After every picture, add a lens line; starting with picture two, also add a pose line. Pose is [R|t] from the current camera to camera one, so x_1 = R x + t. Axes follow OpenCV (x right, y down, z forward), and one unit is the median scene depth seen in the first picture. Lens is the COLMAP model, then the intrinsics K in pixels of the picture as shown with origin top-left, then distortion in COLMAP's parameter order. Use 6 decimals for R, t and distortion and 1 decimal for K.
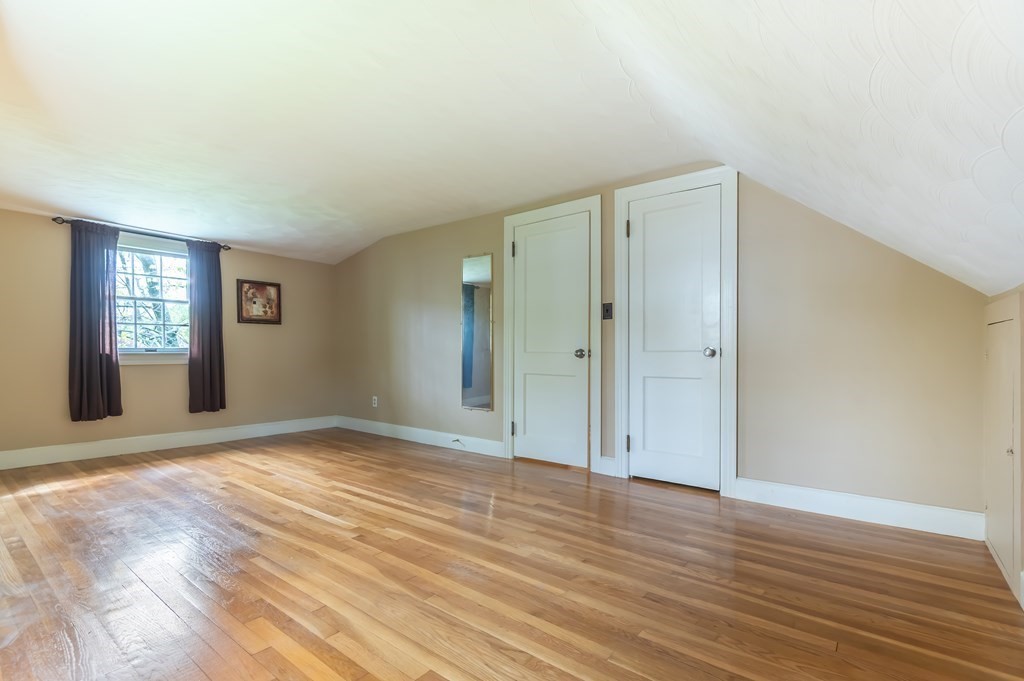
lens RADIAL K [[477.8, 0, 508.4], [0, 477.8, 348.3], [0, 0, 1]] dist [0.002871, -0.003379]
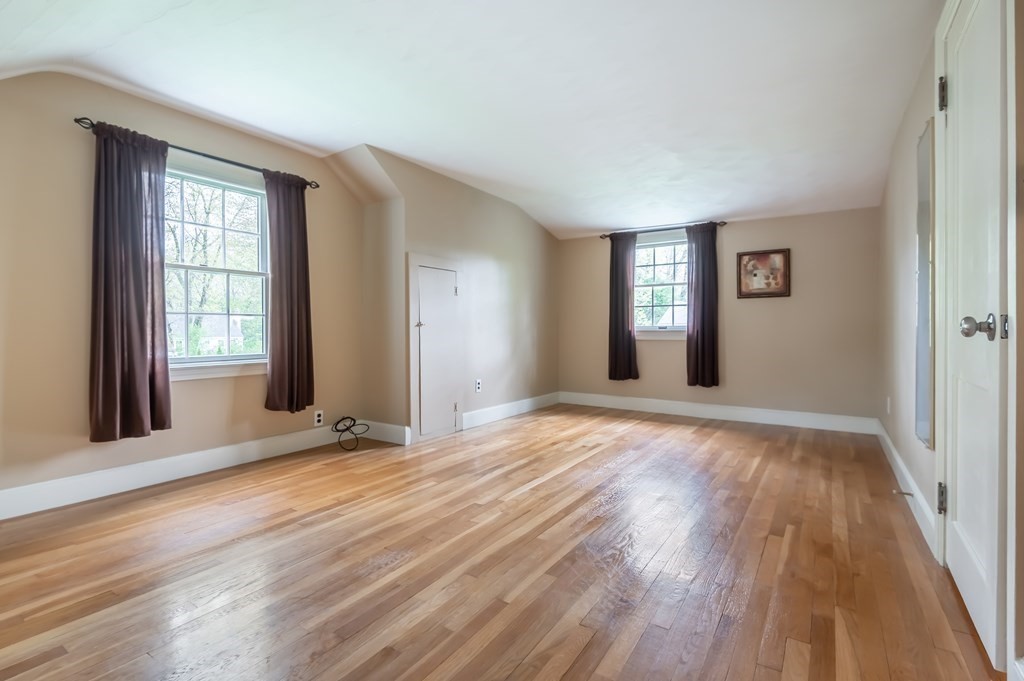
lens RADIAL K [[477.8, 0, 520.1], [0, 477.8, 333.0], [0, 0, 1]] dist [0.002871, -0.003379]
pose [[0.095632, 0.002758, -0.995413, 0.379627], [0.006966, 0.999970, 0.003440, 0.010137], [0.995392, -0.007263, 0.095610, 0.522034]]
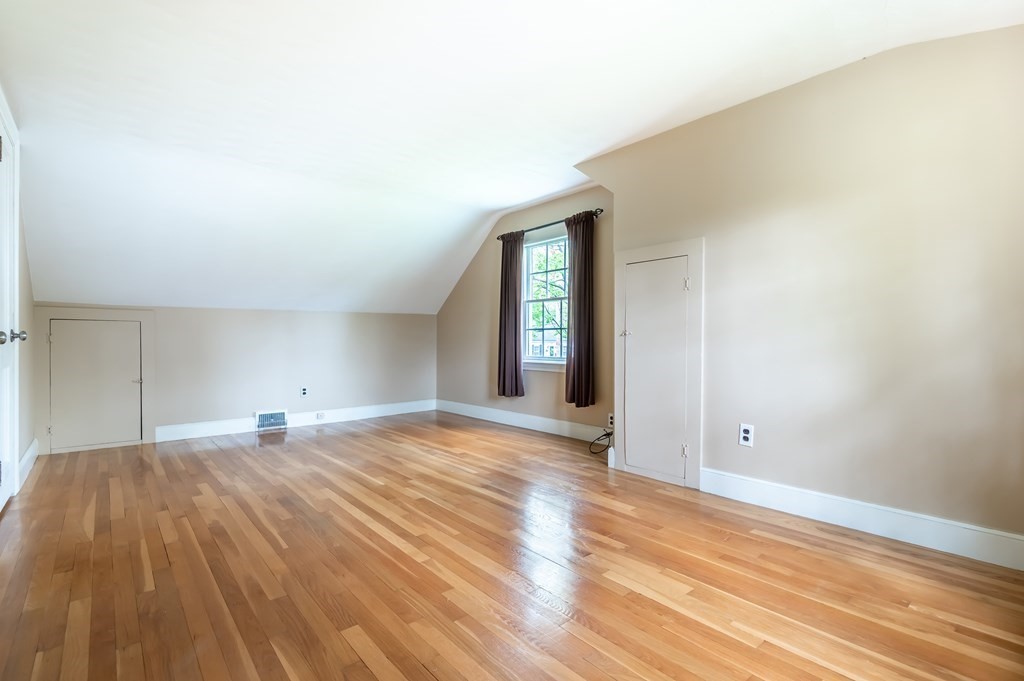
lens RADIAL K [[477.8, 0, 508.7], [0, 477.8, 346.9], [0, 0, 1]] dist [0.002871, -0.003379]
pose [[-0.978064, -0.005956, 0.208218, -0.444736], [-0.004304, 0.999956, 0.008383, 0.011805], [-0.208259, 0.007303, -0.978047, 1.156503]]
